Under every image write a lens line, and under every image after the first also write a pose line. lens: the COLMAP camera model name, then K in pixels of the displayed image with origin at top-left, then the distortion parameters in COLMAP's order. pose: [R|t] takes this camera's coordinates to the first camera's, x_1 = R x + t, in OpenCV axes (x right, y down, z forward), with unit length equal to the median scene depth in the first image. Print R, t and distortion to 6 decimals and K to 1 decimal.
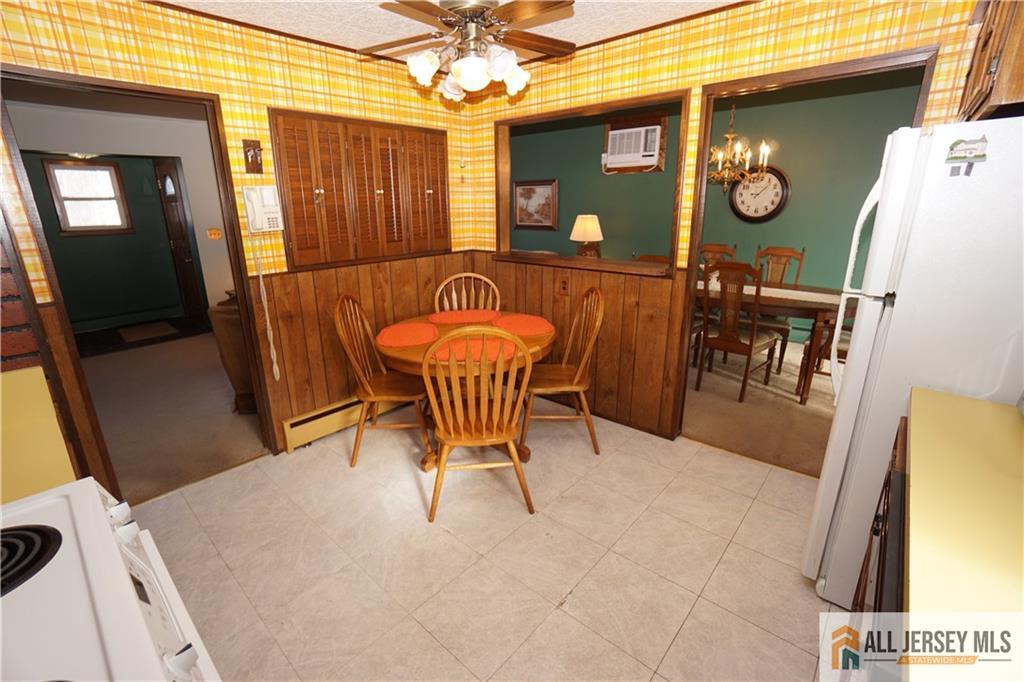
lens RADIAL K [[451.9, 0, 503.4], [0, 451.9, 338.4], [0, 0, 1]] dist [-0.040556, 0.006885]
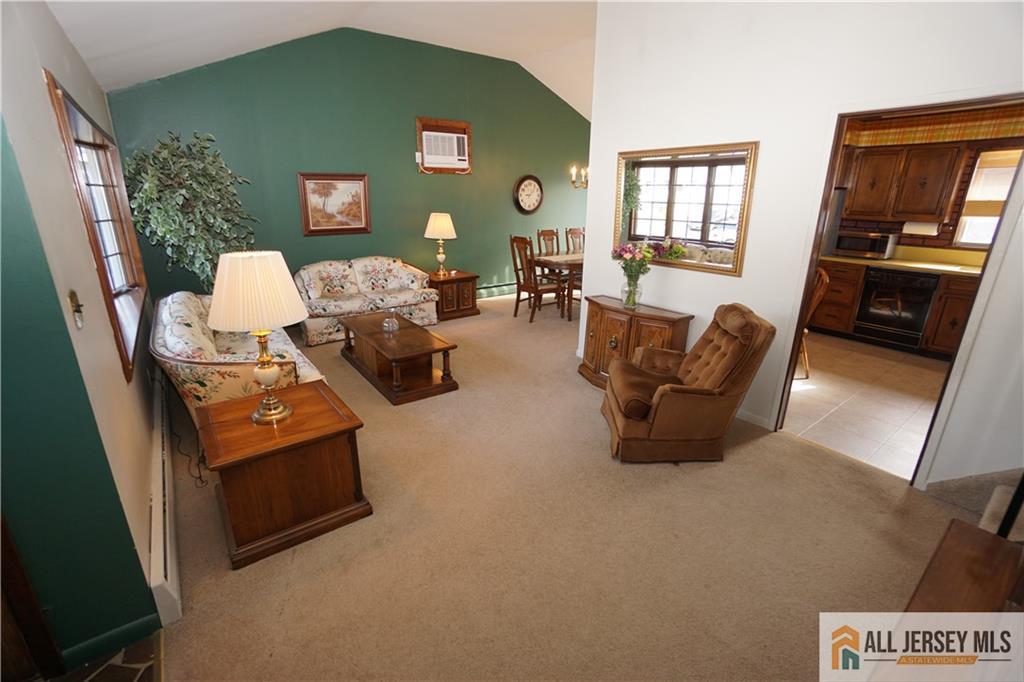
lens RADIAL K [[451.9, 0, 505.7], [0, 451.9, 336.9], [0, 0, 1]] dist [-0.040556, 0.006885]
pose [[0.198054, -0.283449, 0.938313, -1.272980], [0.274437, 0.935025, 0.224529, -0.310170], [-0.940988, 0.213039, 0.262975, 1.007170]]
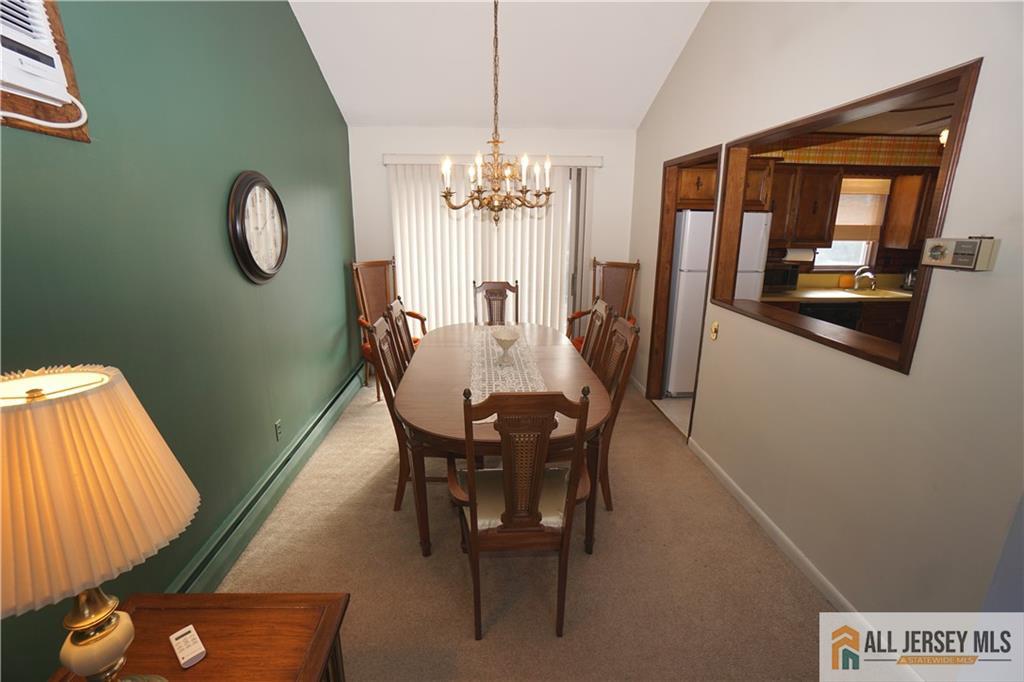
lens RADIAL K [[451.9, 0, 509.2], [0, 451.9, 336.6], [0, 0, 1]] dist [-0.040556, 0.006885]
pose [[-0.715598, -0.163872, 0.679018, 0.001230], [0.206477, 0.879027, 0.429742, -0.484933], [-0.667298, 0.447725, -0.595195, 1.509481]]
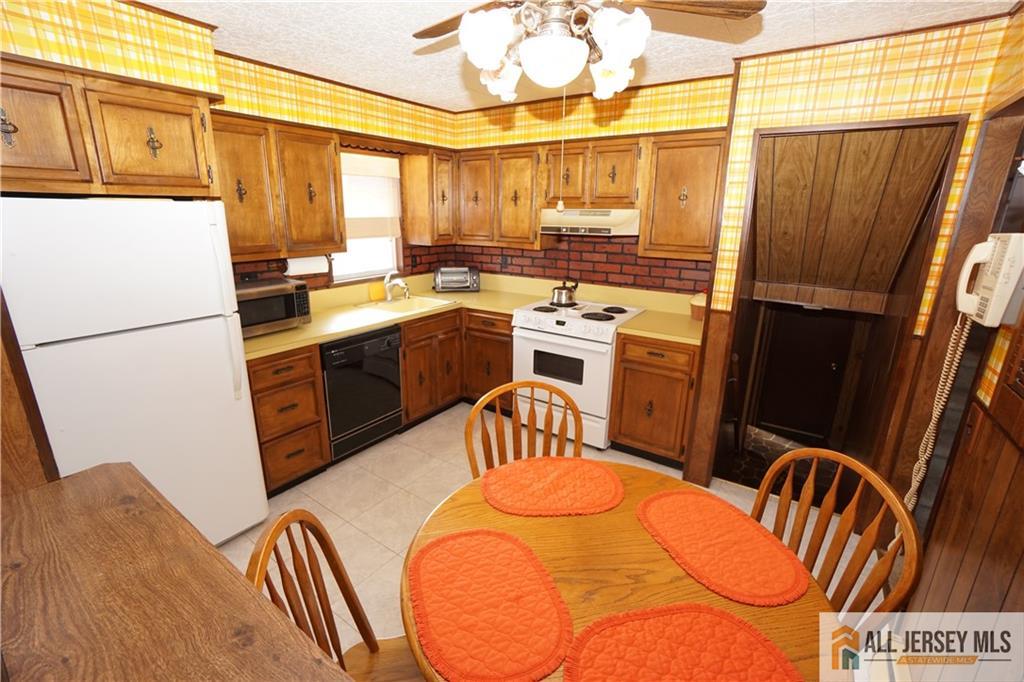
lens RADIAL K [[451.9, 0, 506.0], [0, 451.9, 346.3], [0, 0, 1]] dist [-0.040556, 0.006885]
pose [[-0.991425, 0.039688, -0.124508, 0.045469], [-0.035060, 0.837052, 0.545999, -0.321875], [0.125889, 0.545682, -0.828483, 0.931349]]
